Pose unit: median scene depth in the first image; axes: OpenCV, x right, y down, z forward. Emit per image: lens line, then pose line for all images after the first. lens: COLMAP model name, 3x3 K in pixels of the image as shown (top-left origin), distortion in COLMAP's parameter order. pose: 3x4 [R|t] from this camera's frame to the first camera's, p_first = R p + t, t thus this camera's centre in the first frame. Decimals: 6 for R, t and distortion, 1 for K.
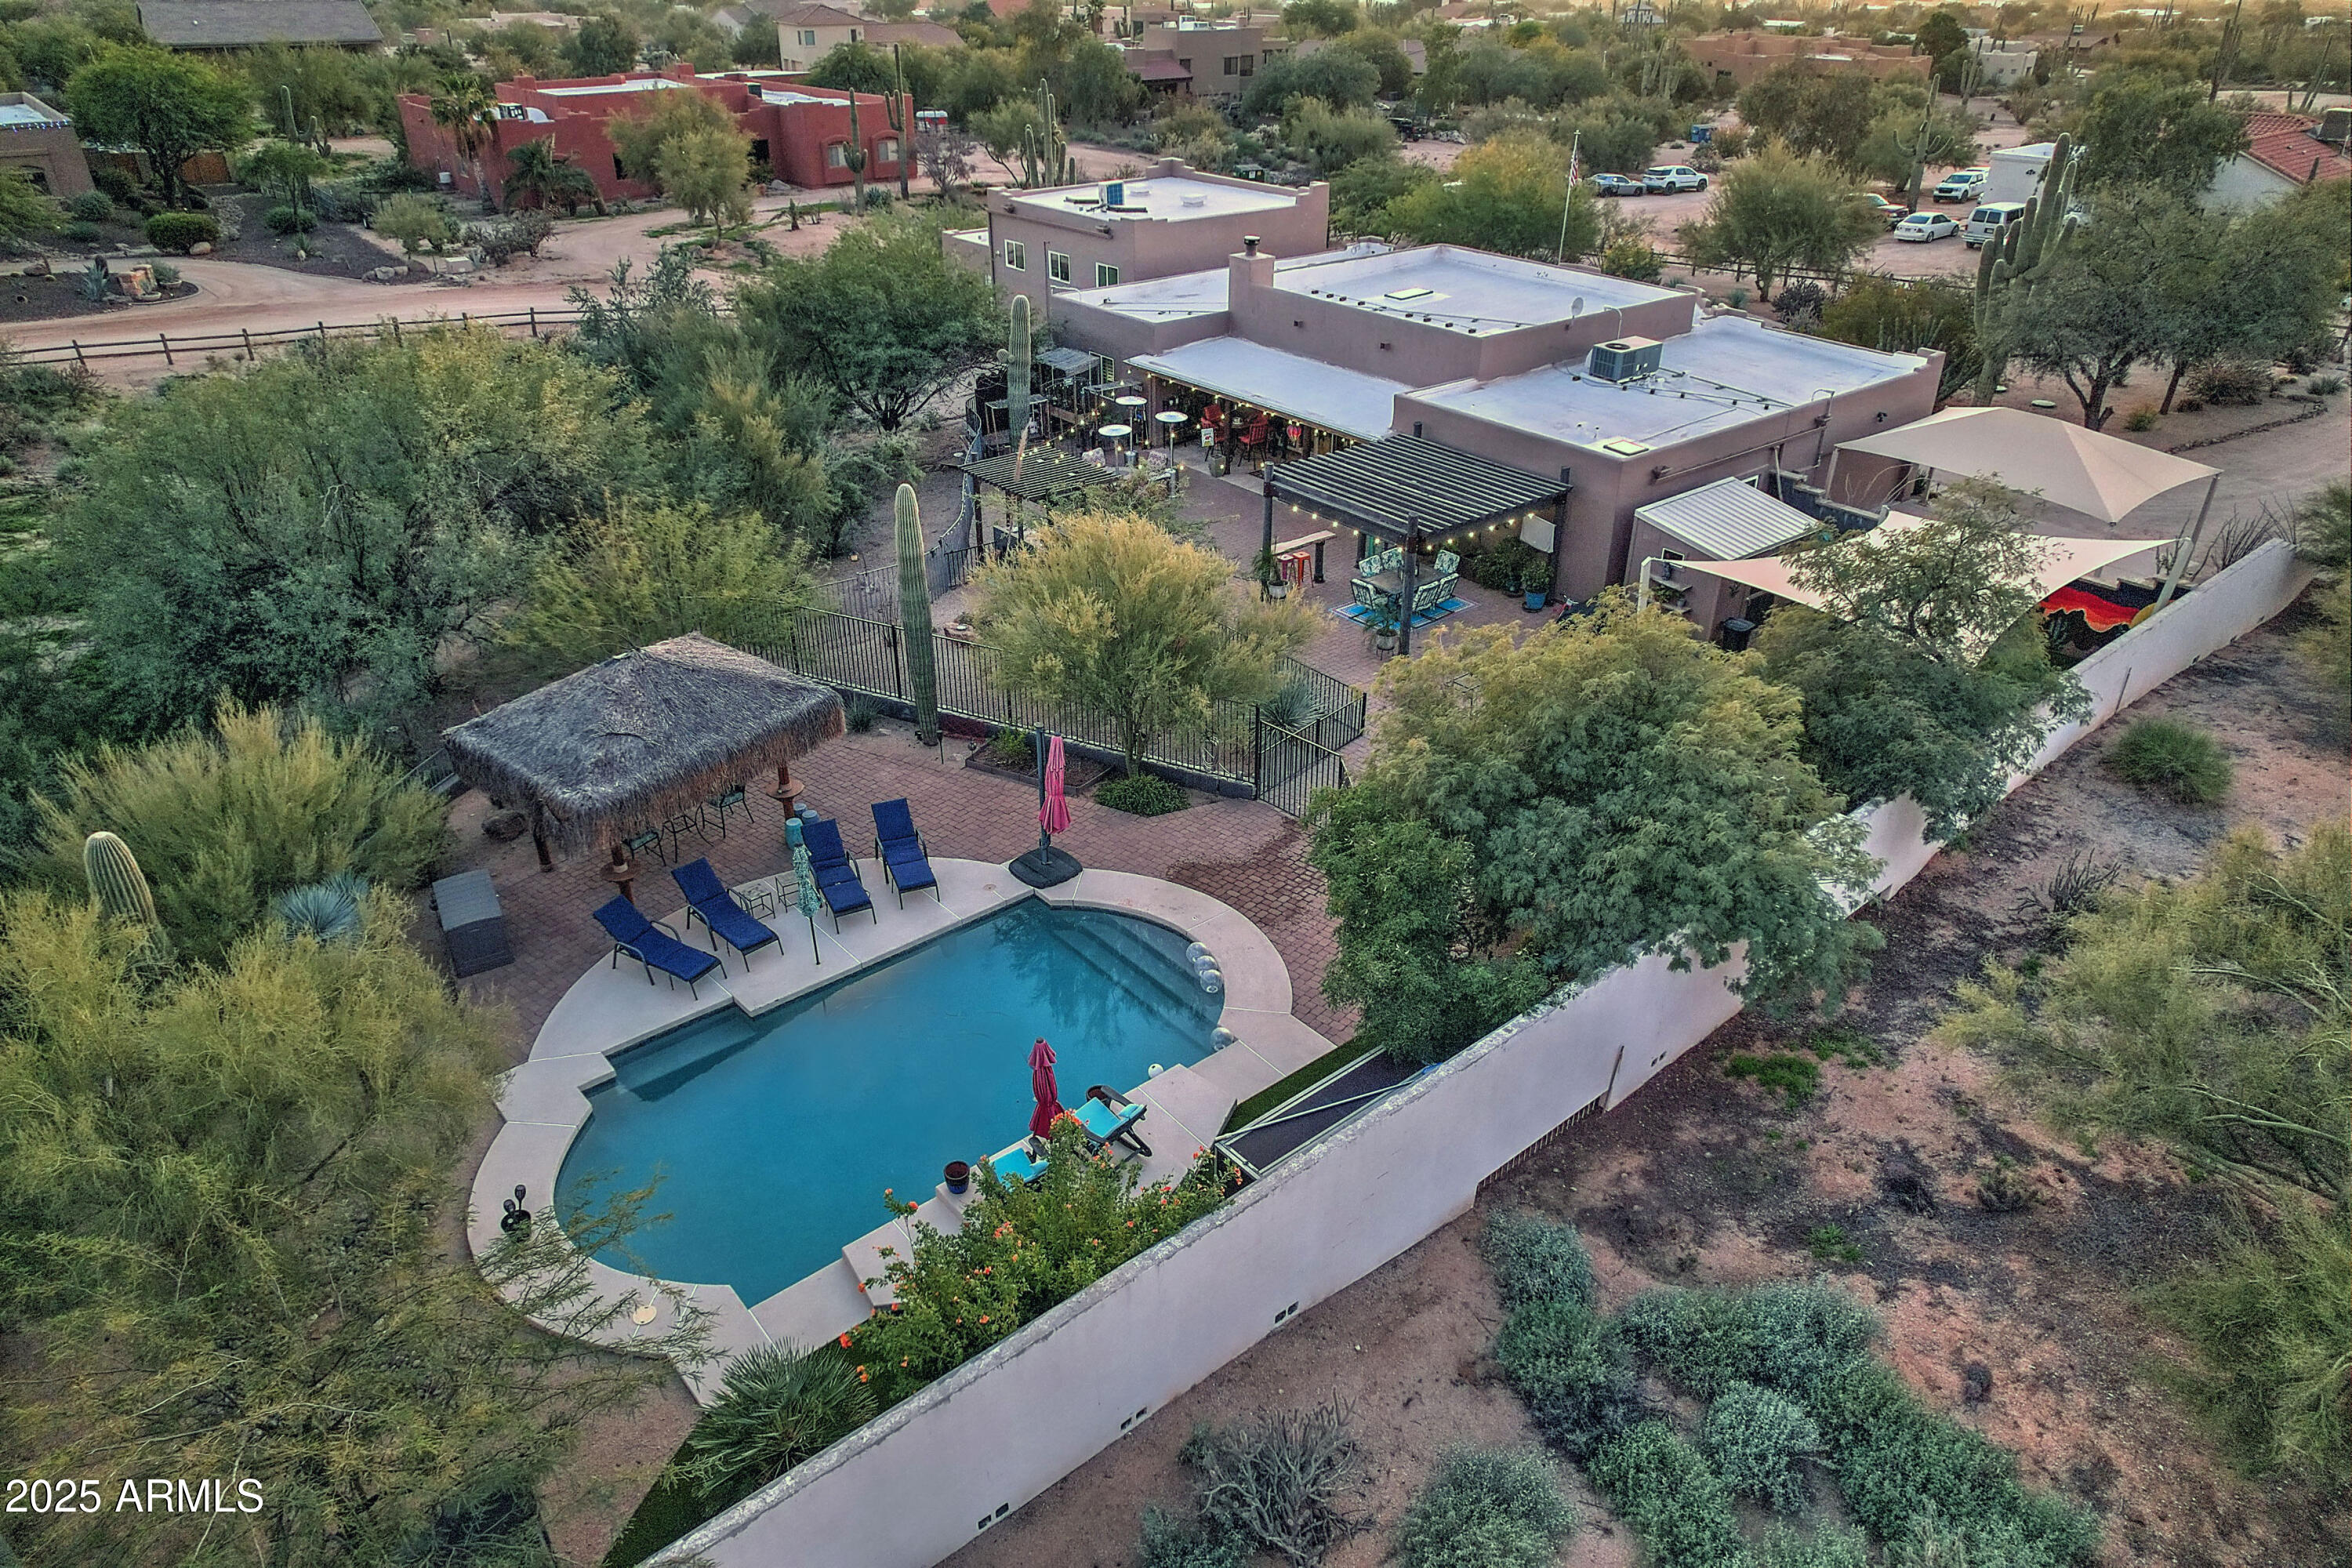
lens RADIAL K [[1503.9, 0, 1186.6], [0, 1503.9, 793.5], [0, 0, 1]] dist [-0.069642, 0.061417]
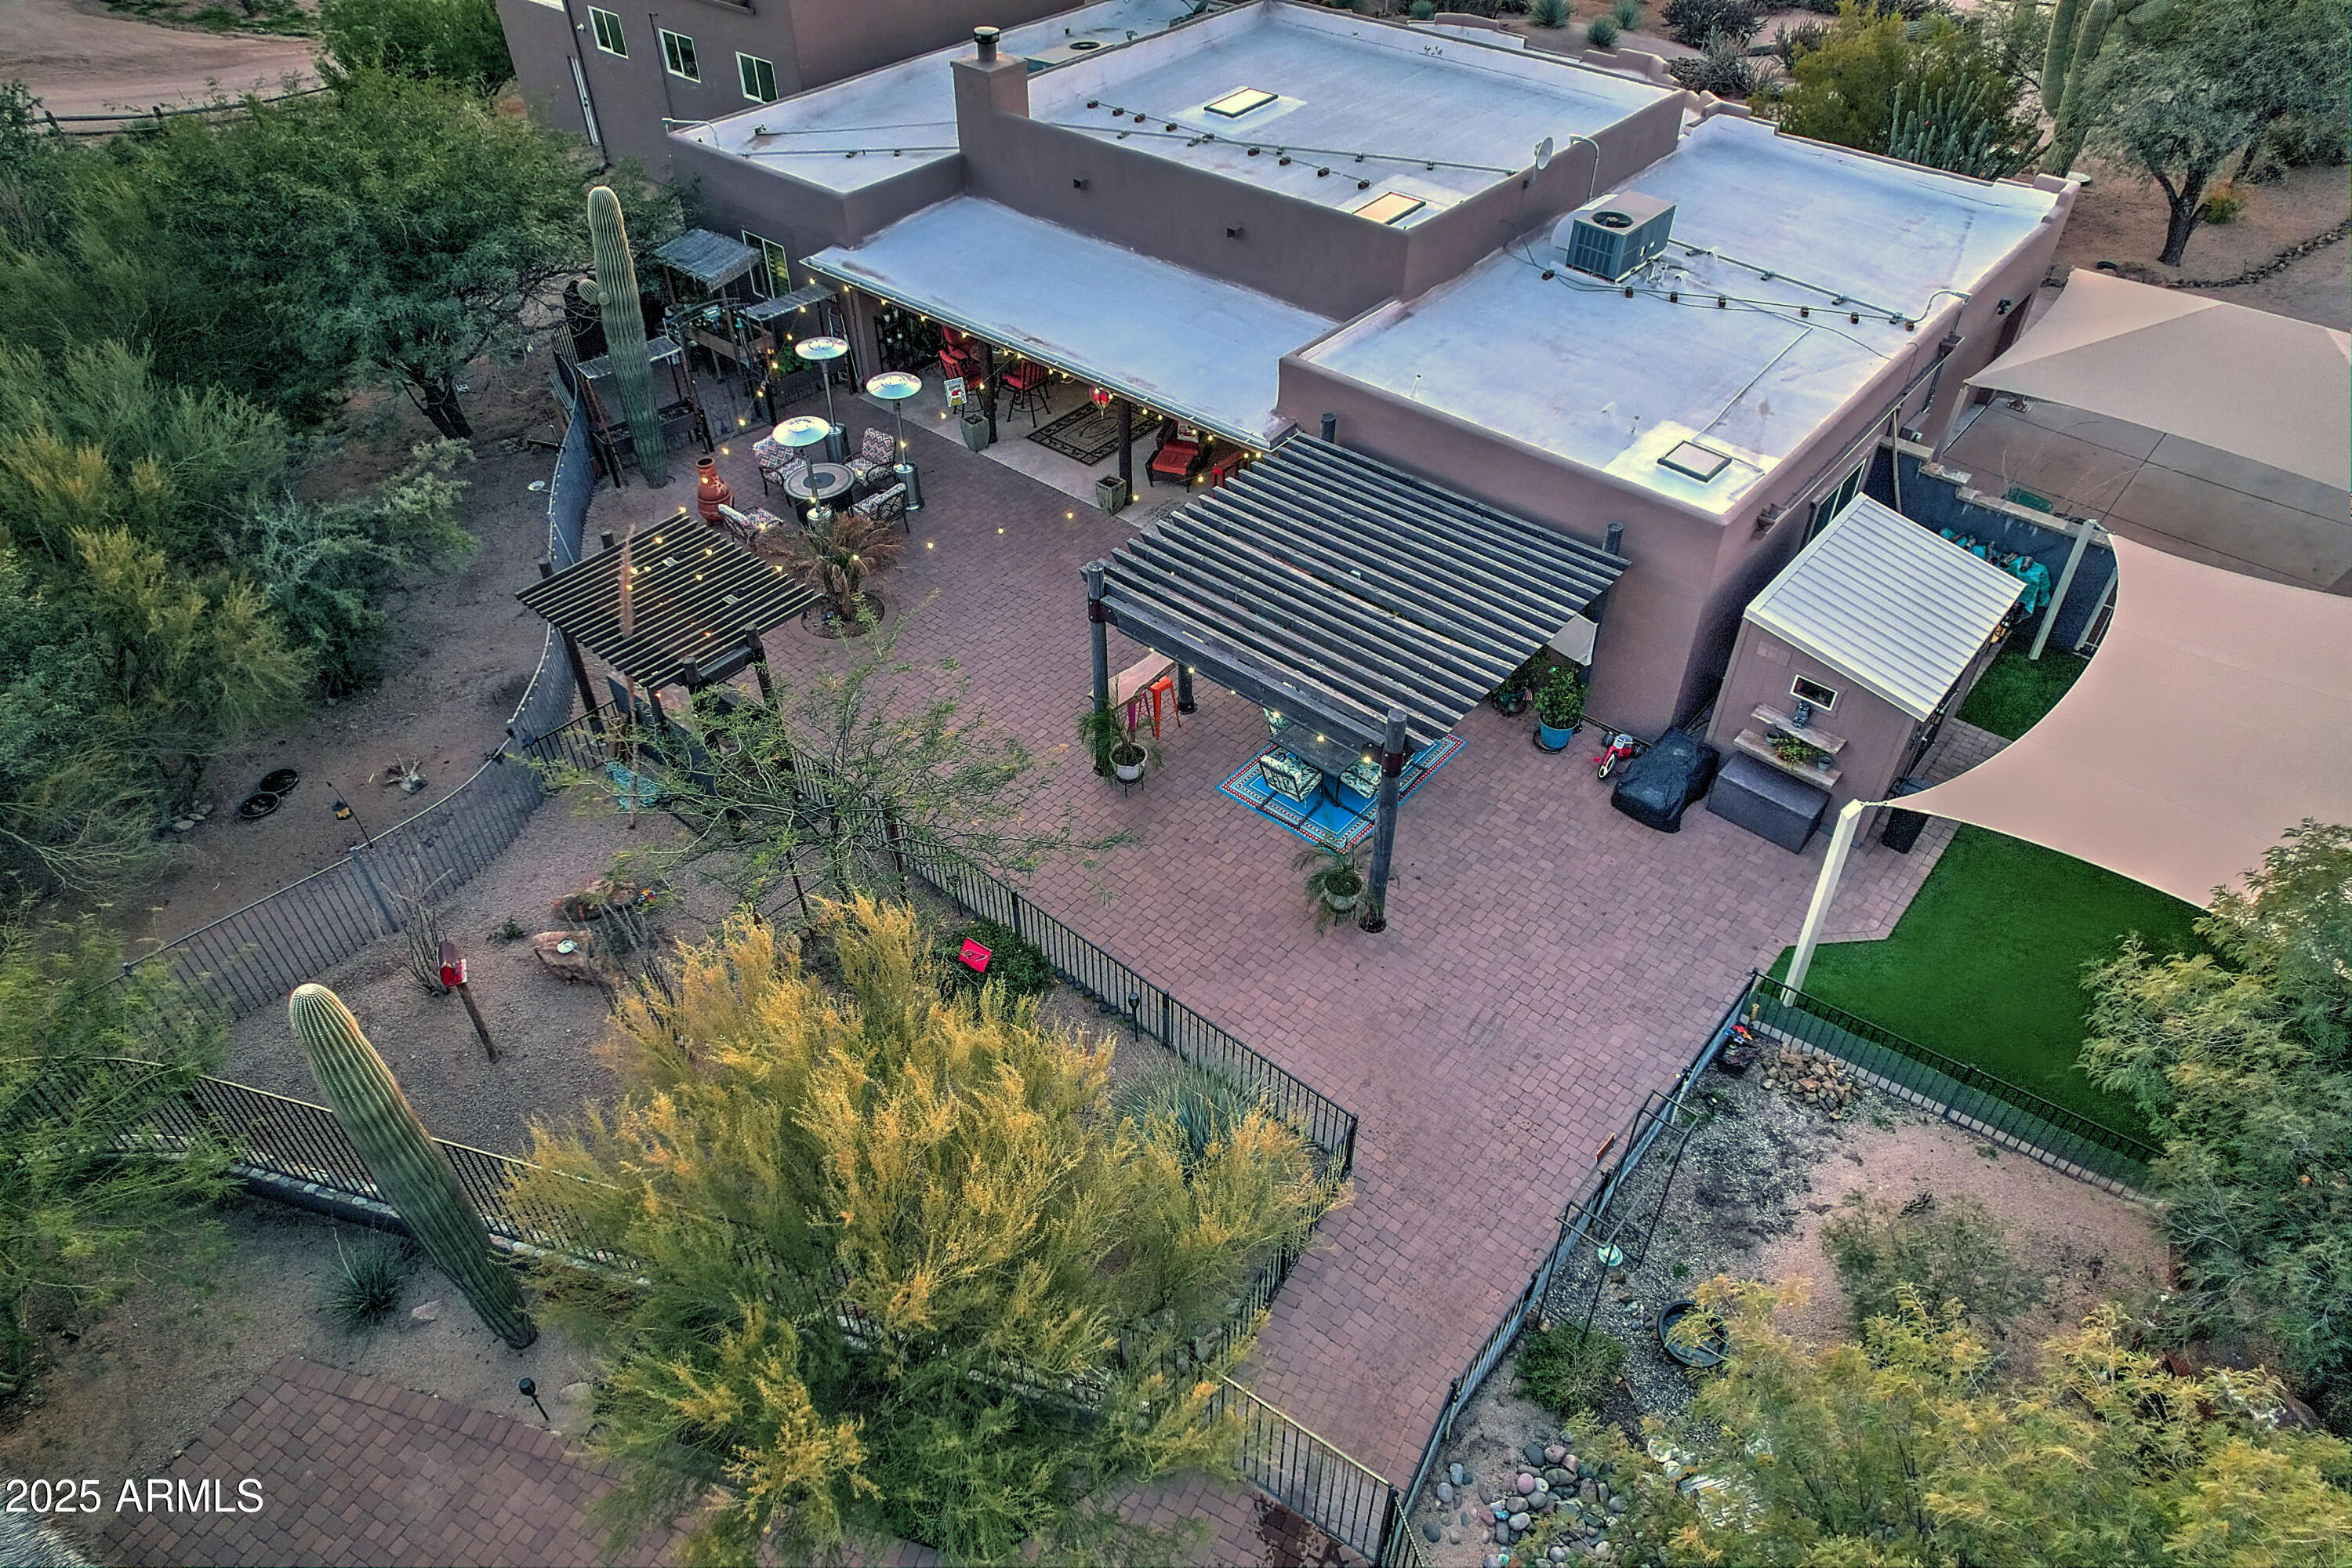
lens RADIAL K [[1503.9, 0, 1186.6], [0, 1503.9, 793.5], [0, 0, 1]] dist [-0.069642, 0.061417]
pose [[0.982210, -0.125943, 0.139293, 0.001118], [0.093627, 0.971421, 0.218119, -0.225759], [-0.162783, -0.201197, 0.965930, 0.397046]]
